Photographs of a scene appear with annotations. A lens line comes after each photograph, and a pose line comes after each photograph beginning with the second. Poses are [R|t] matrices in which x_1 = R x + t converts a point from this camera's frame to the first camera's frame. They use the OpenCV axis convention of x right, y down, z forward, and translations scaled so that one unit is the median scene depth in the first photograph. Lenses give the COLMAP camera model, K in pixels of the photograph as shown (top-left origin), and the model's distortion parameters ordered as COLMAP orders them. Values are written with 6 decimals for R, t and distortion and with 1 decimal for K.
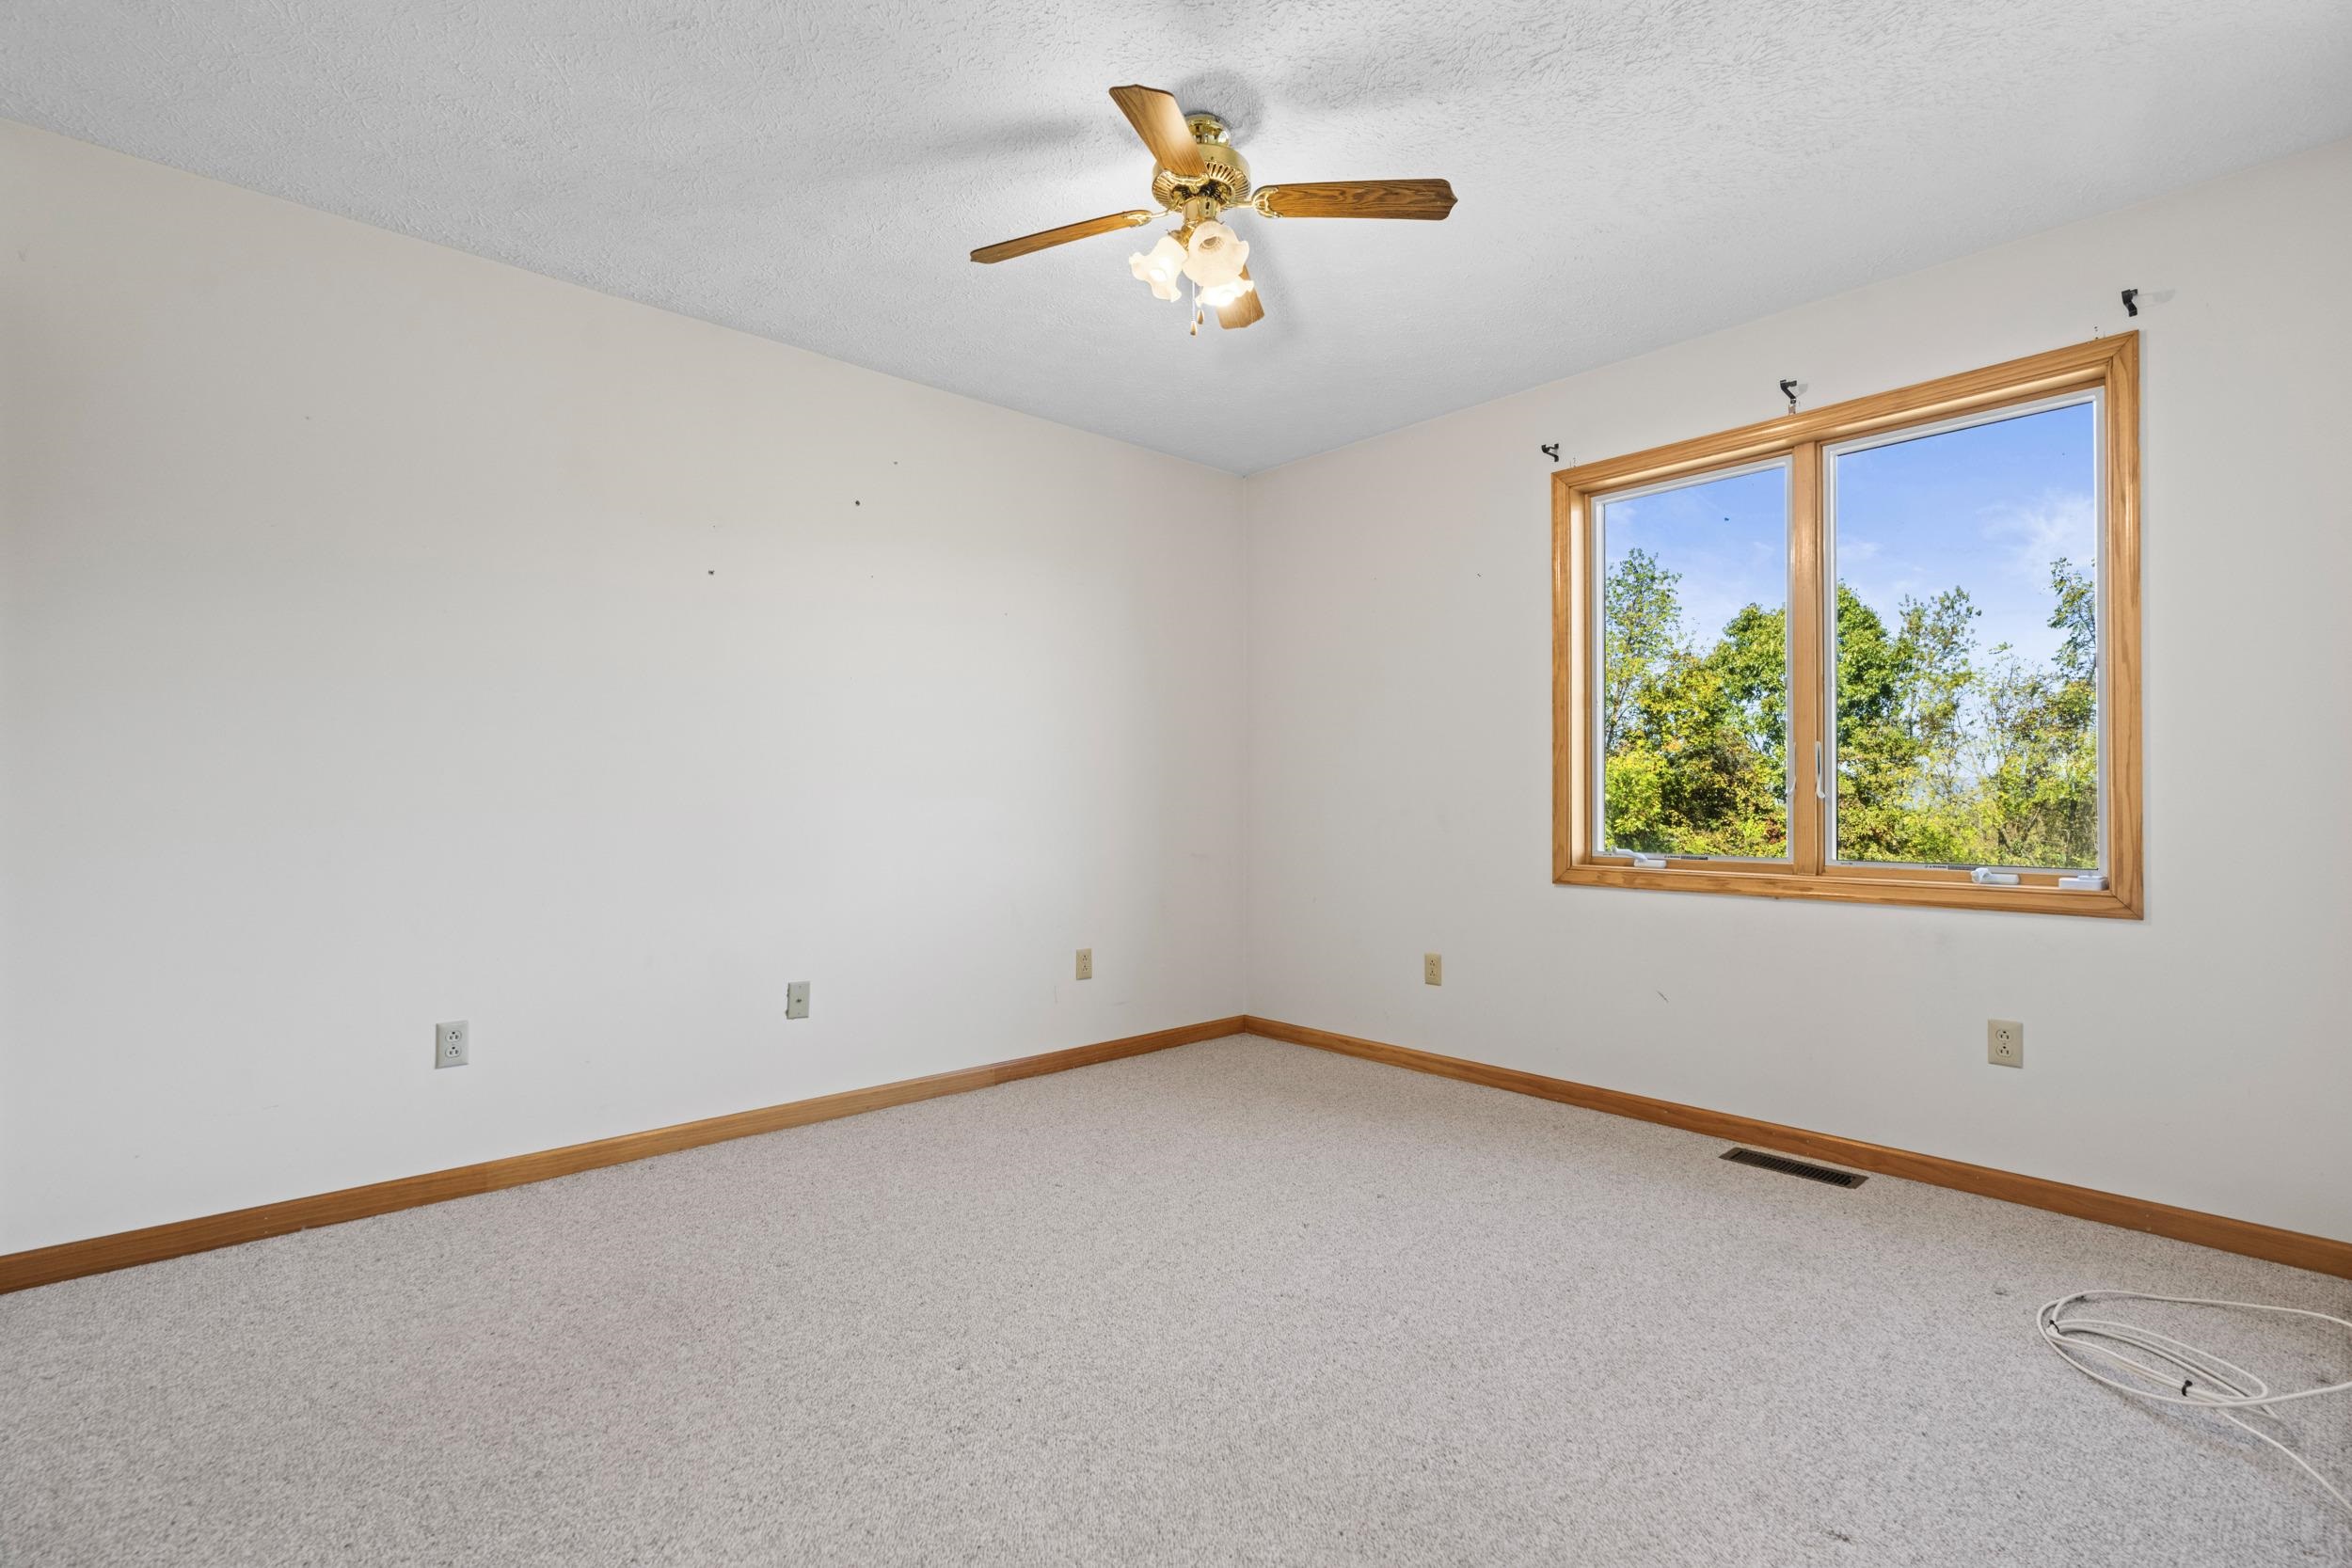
lens RADIAL K [[1066.7, 0, 1174.4], [0, 1066.7, 810.6], [0, 0, 1]] dist [-0.000835, -0.000153]
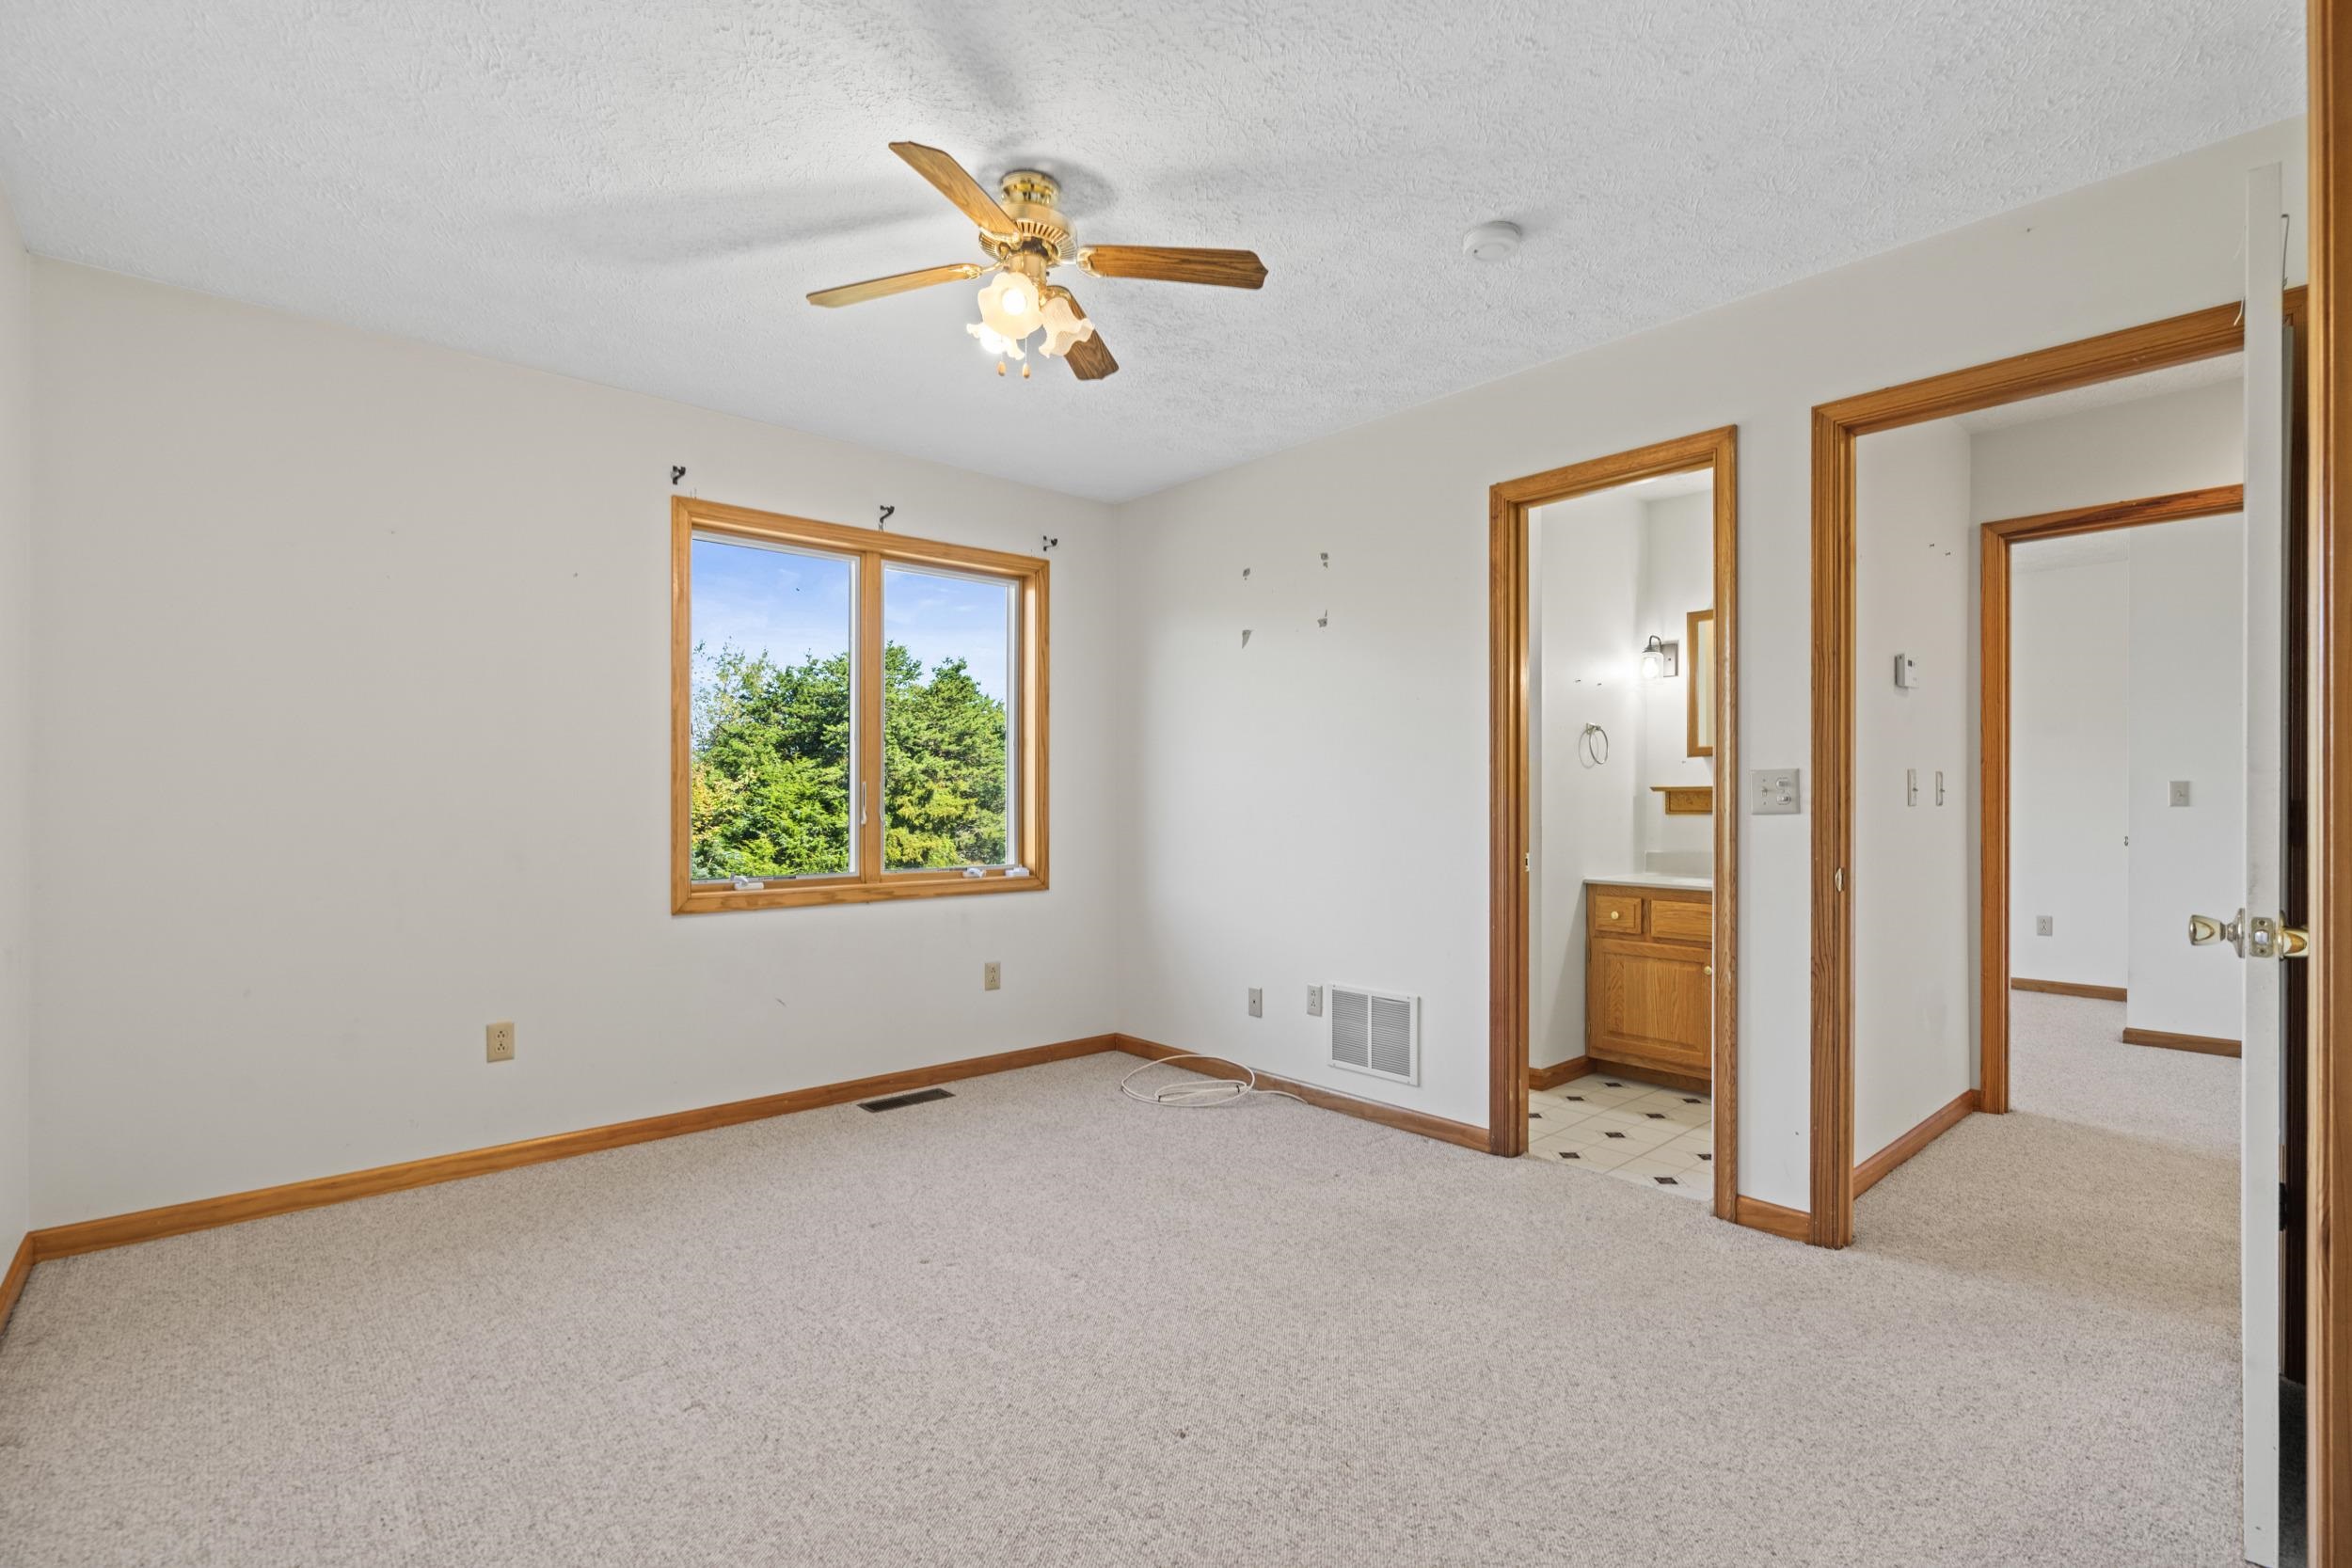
lens RADIAL K [[1086.5, 0, 1179.6], [0, 1086.5, 819.3], [0, 0, 1]] dist [-0.002126, -0.000234]
pose [[0.013801, -0.023007, 0.999640, -0.807931], [0.009304, 0.999695, 0.022879, -0.049102], [-0.999861, 0.008985, 0.014011, 0.661824]]
